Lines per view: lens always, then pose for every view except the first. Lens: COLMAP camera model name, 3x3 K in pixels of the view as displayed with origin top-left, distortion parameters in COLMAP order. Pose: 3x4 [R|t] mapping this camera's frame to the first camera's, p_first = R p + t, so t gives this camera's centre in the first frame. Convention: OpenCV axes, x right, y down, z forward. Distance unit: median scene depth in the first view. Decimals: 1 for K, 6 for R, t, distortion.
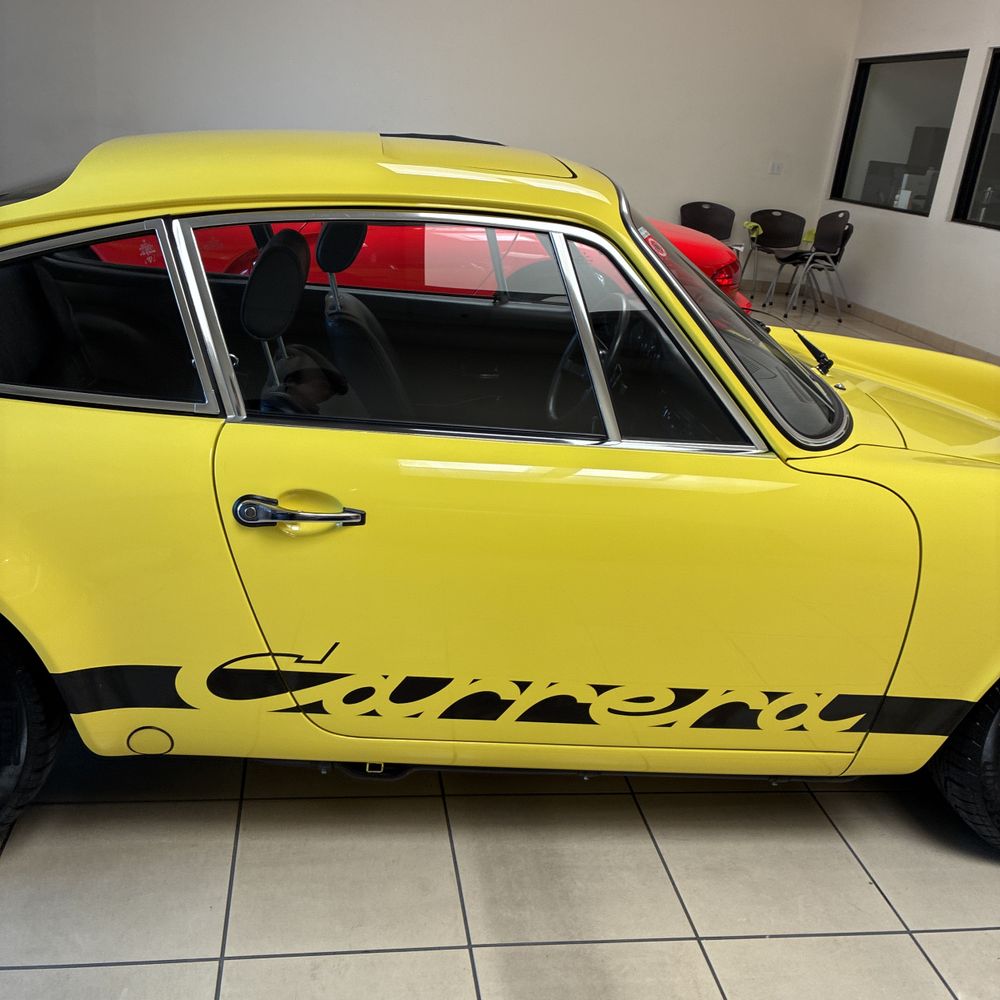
lens RADIAL K [[1018.0, 0, 485.5], [0, 1018.0, 488.2], [0, 0, 1]] dist [0.041631, -0.041813]
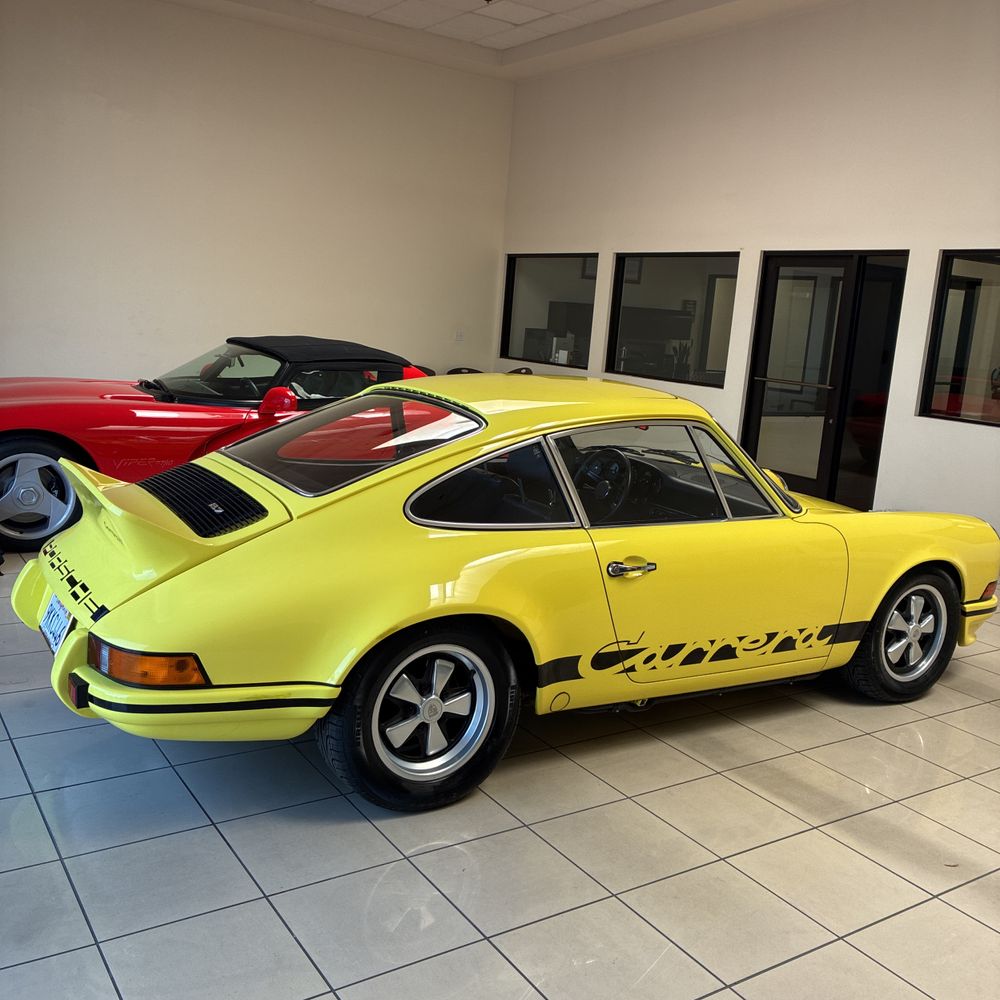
lens RADIAL K [[1020.6, 0, 496.9], [0, 1020.6, 480.2], [0, 0, 1]] dist [0.063213, -0.257386]
pose [[0.906648, -0.099402, 0.410010, -1.149862], [0.155855, 0.982015, -0.106560, 0.025468], [-0.392044, 0.160515, 0.905835, -0.734849]]
